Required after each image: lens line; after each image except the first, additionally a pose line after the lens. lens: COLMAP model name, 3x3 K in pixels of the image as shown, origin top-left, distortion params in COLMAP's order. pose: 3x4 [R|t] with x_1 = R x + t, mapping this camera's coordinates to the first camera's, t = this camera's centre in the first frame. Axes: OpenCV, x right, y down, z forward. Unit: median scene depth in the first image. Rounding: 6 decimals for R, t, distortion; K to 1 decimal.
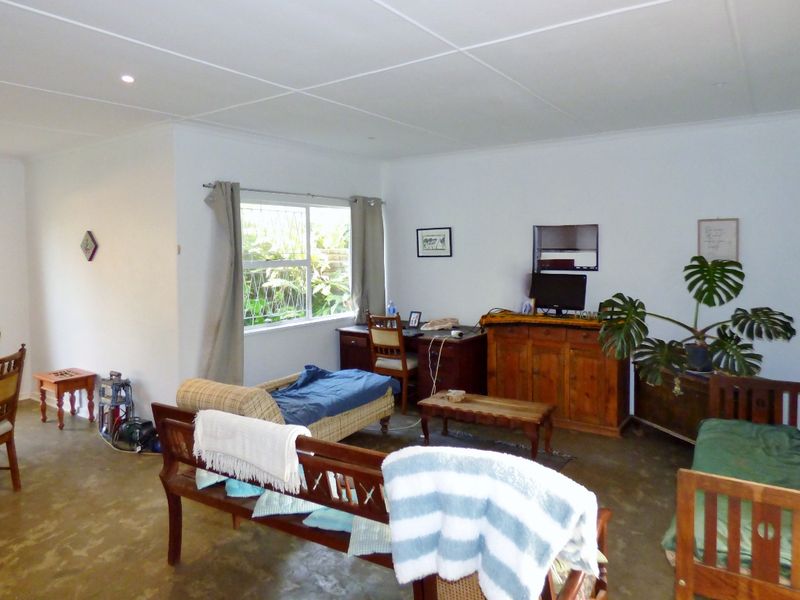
lens RADIAL K [[541.1, 0, 399.5], [0, 541.1, 283.3], [0, 0, 1]] dist [-0.002736, 0.000985]
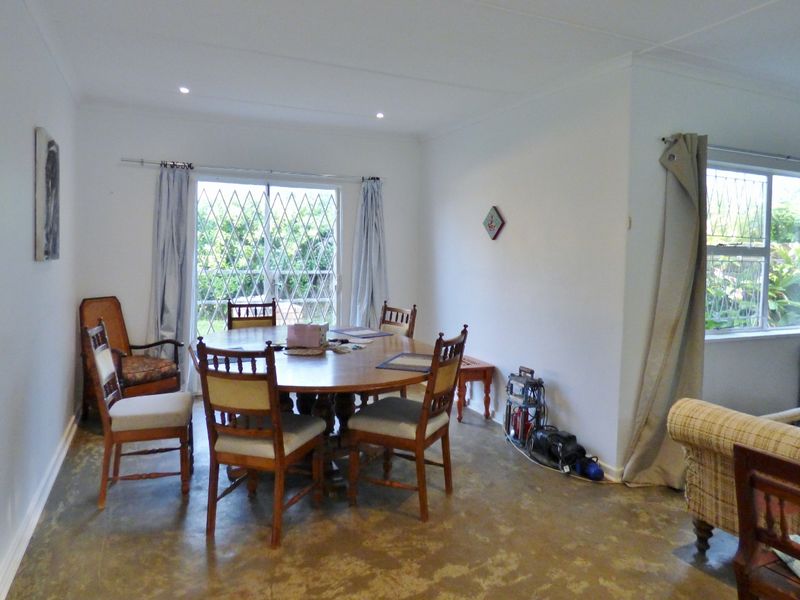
lens RADIAL K [[540.4, 0, 410.2], [0, 540.4, 302.2], [0, 0, 1]] dist [0.002510, 0.000261]
pose [[0.873678, 0.080220, -0.479845, -0.287158], [-0.066749, 0.996750, 0.045102, 0.034568], [0.481903, -0.007376, 0.876193, 0.166378]]
